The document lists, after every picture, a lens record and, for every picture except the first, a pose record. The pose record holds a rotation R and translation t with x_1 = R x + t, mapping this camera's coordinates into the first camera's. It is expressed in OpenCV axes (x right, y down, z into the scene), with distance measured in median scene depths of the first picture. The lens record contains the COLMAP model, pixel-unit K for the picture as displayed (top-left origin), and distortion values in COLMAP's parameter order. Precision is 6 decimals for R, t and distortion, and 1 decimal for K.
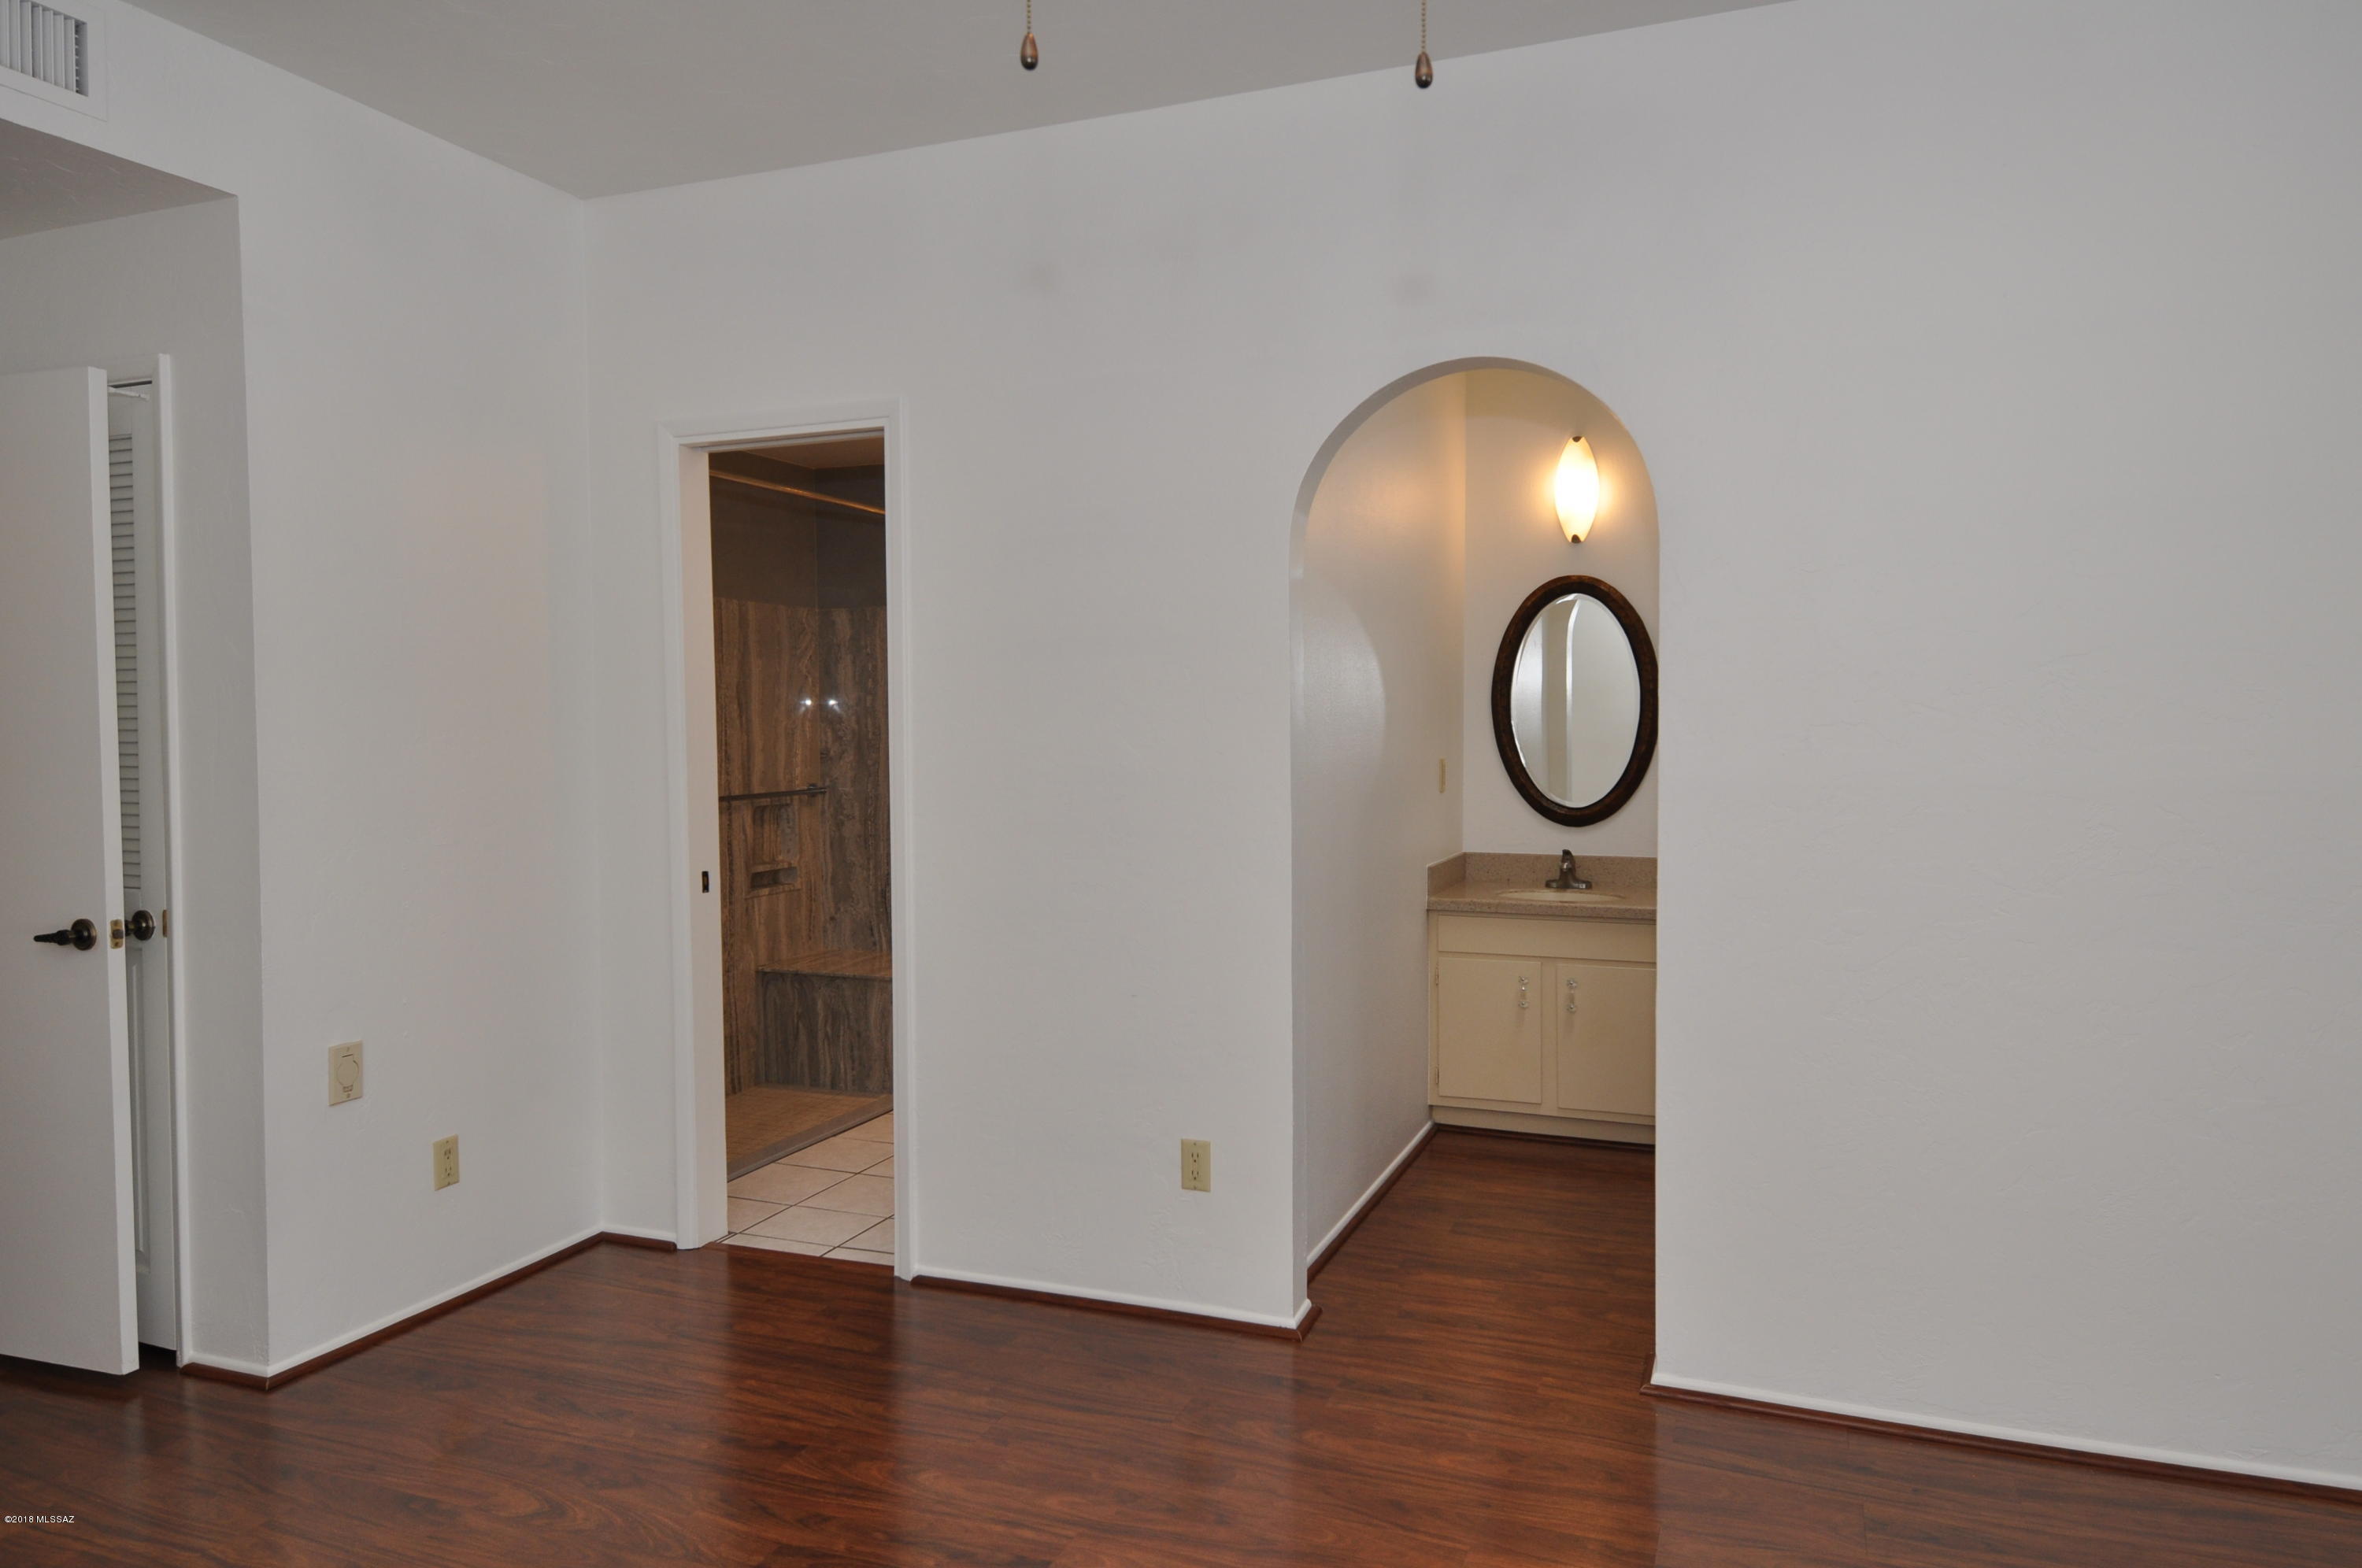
lens RADIAL K [[1498.3, 0, 1178.5], [0, 1498.3, 746.7], [0, 0, 1]] dist [0.011049, -0.005062]
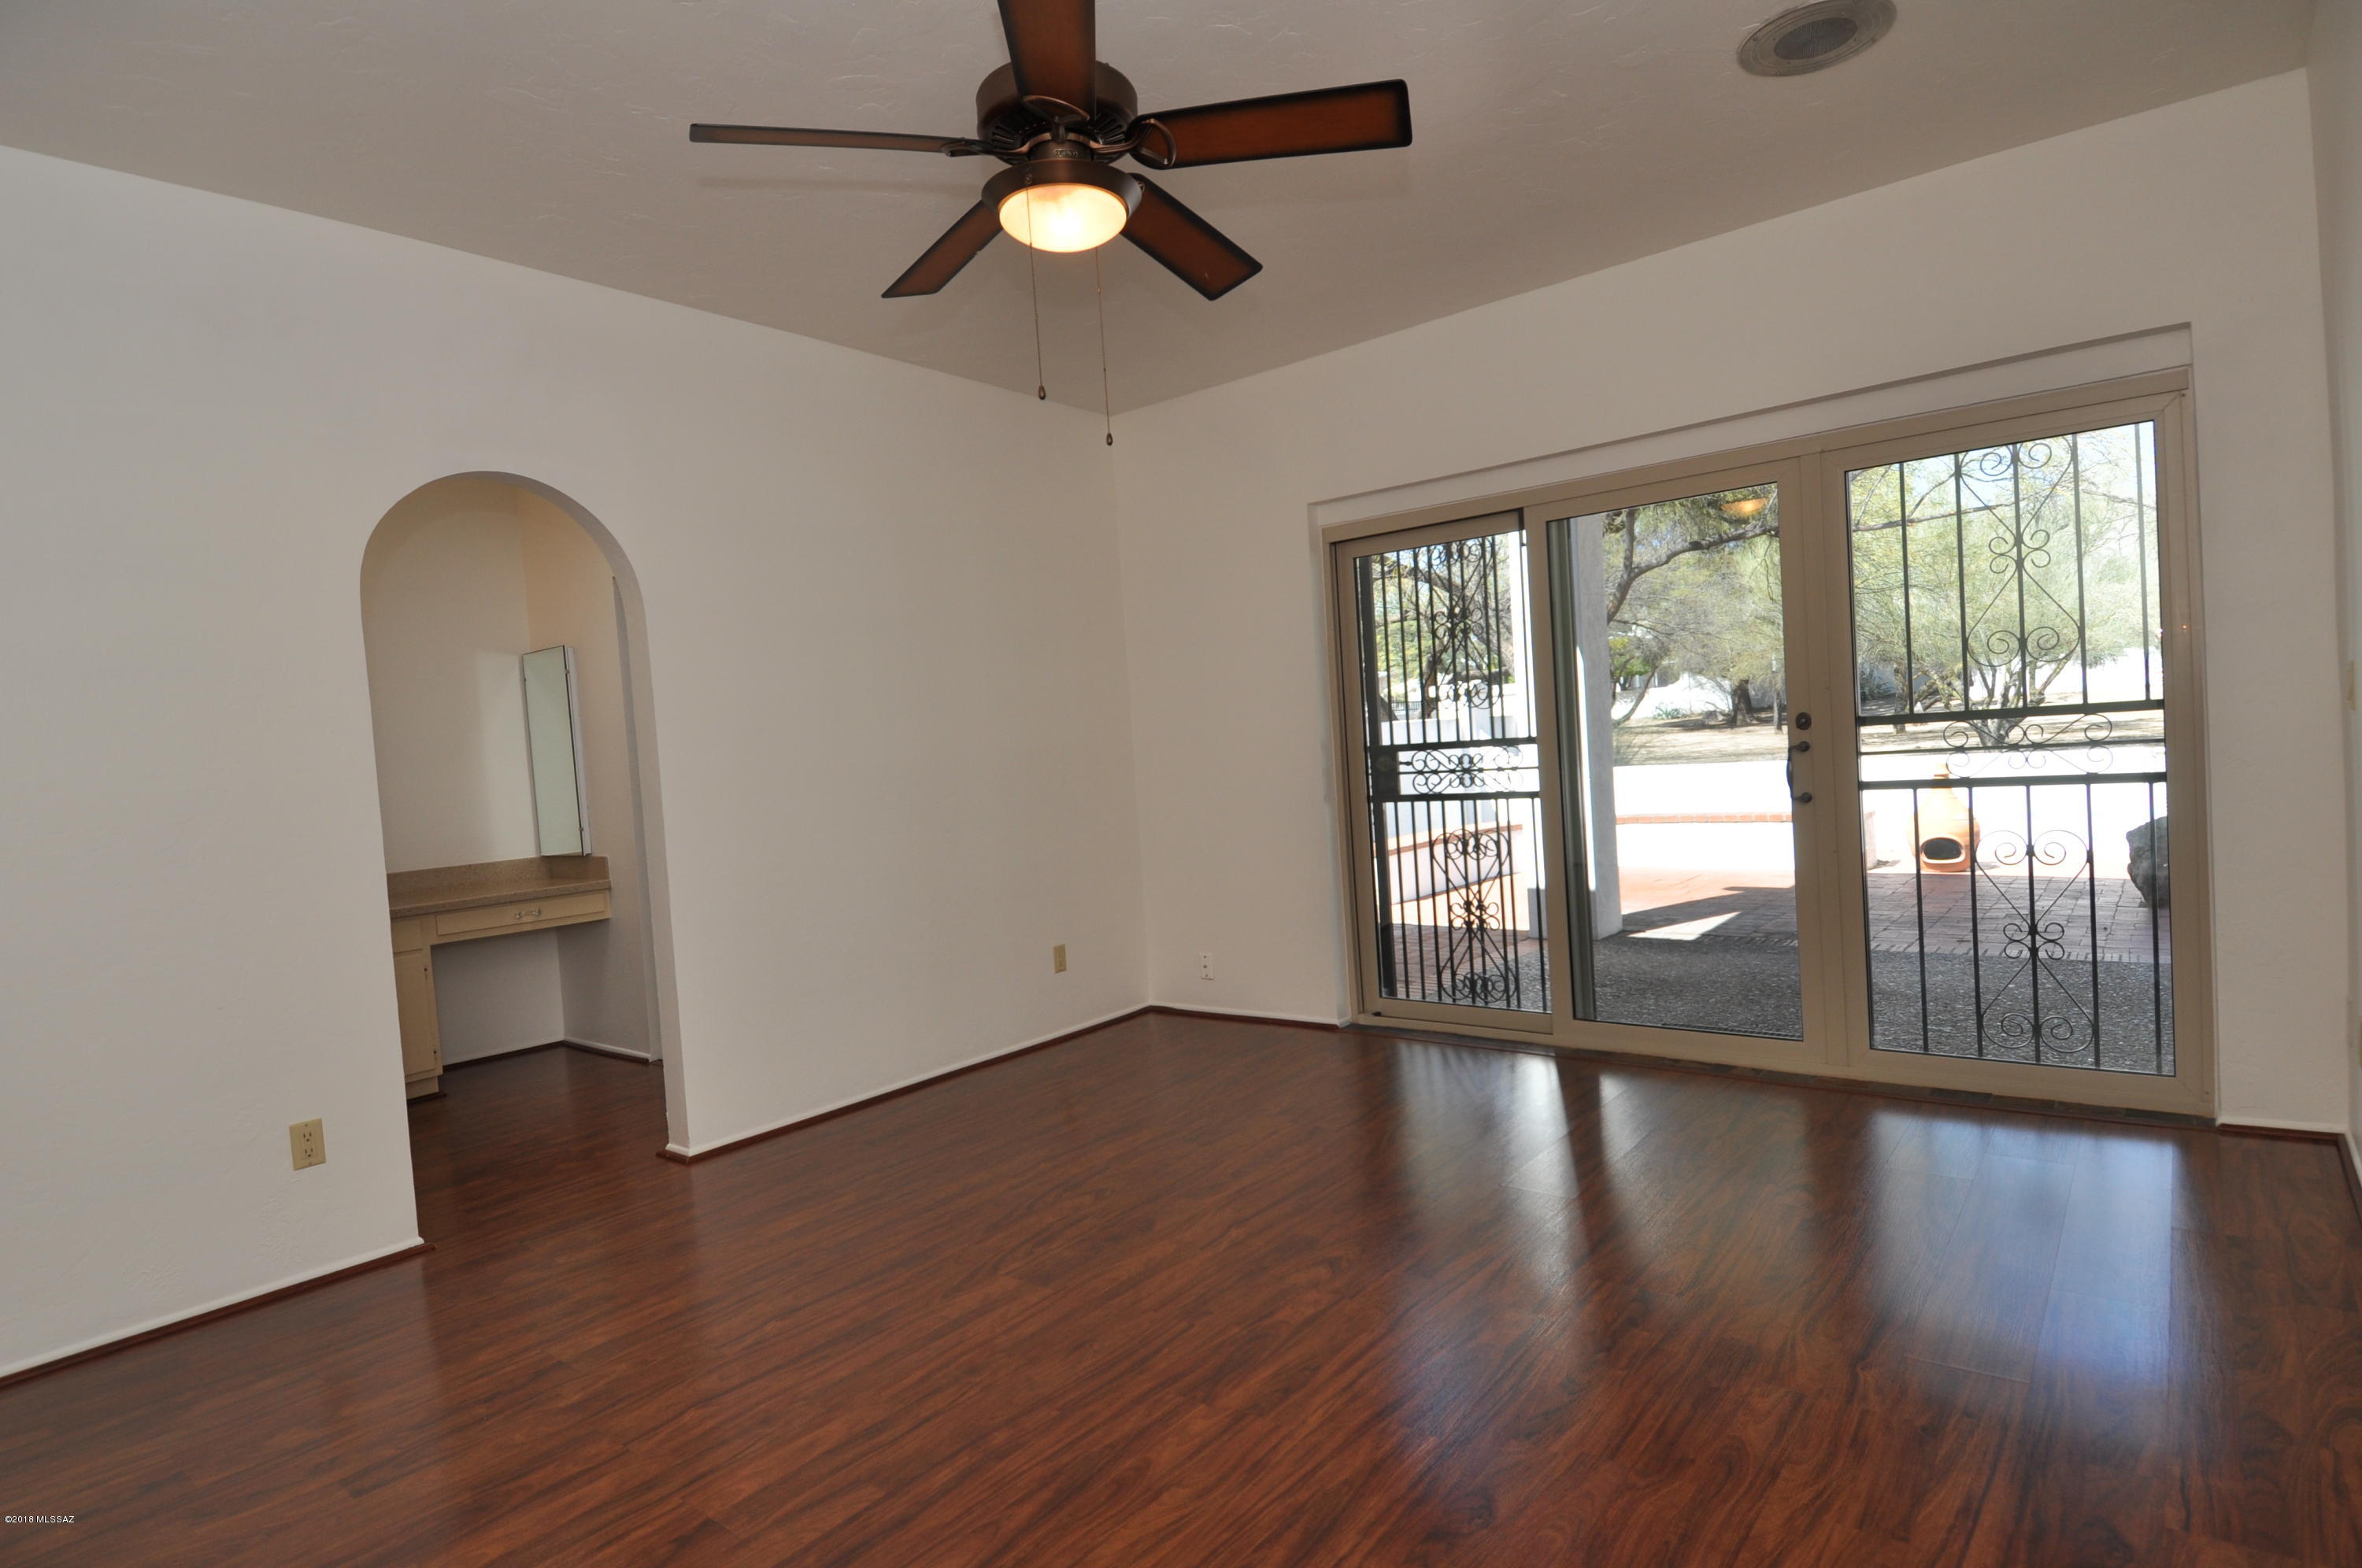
lens RADIAL K [[1222.9, 0, 1205.1], [0, 1222.9, 792.1], [0, 0, 1]] dist [0.021939, -0.036051]
pose [[0.292379, -0.064642, 0.954115, -0.591752], [0.082436, 0.995703, 0.042198, 0.033448], [-0.952743, 0.066315, 0.296452, 0.075545]]
